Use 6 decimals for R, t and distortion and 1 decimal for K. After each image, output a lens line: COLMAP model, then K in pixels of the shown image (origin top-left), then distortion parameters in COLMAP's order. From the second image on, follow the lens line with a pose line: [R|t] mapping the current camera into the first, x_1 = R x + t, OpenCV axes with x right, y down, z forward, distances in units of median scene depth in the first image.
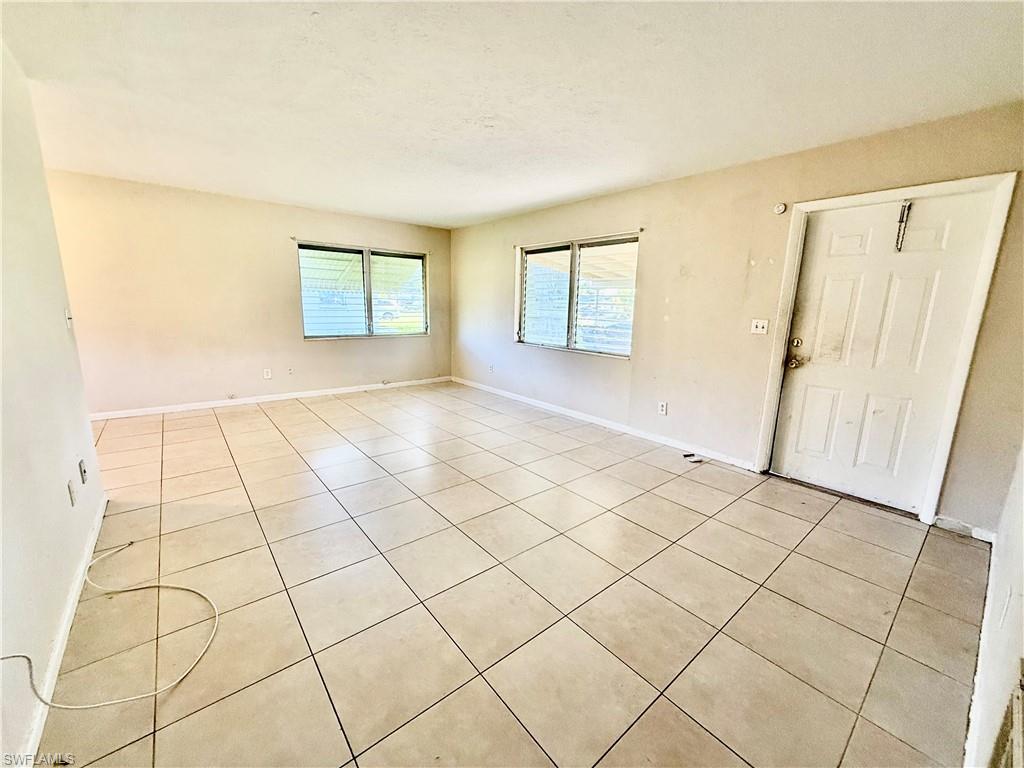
lens RADIAL K [[407.4, 0, 510.0], [0, 407.4, 381.4], [0, 0, 1]] dist [-0.002087, 0.000496]
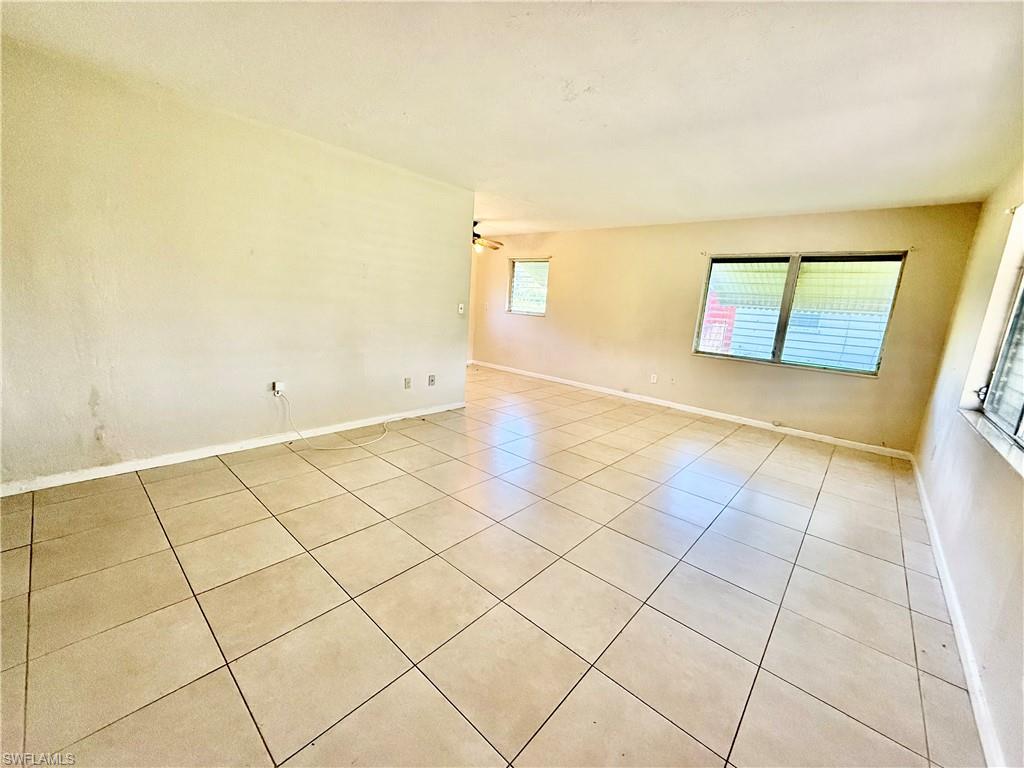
lens RADIAL K [[407.4, 0, 510.9], [0, 407.4, 382.7], [0, 0, 1]] dist [-0.002087, 0.000496]
pose [[0.148408, 0.182993, -0.971848, 0.358761], [-0.248356, 0.958132, 0.142484, -0.056726], [0.957233, 0.220219, 0.187641, 0.348352]]
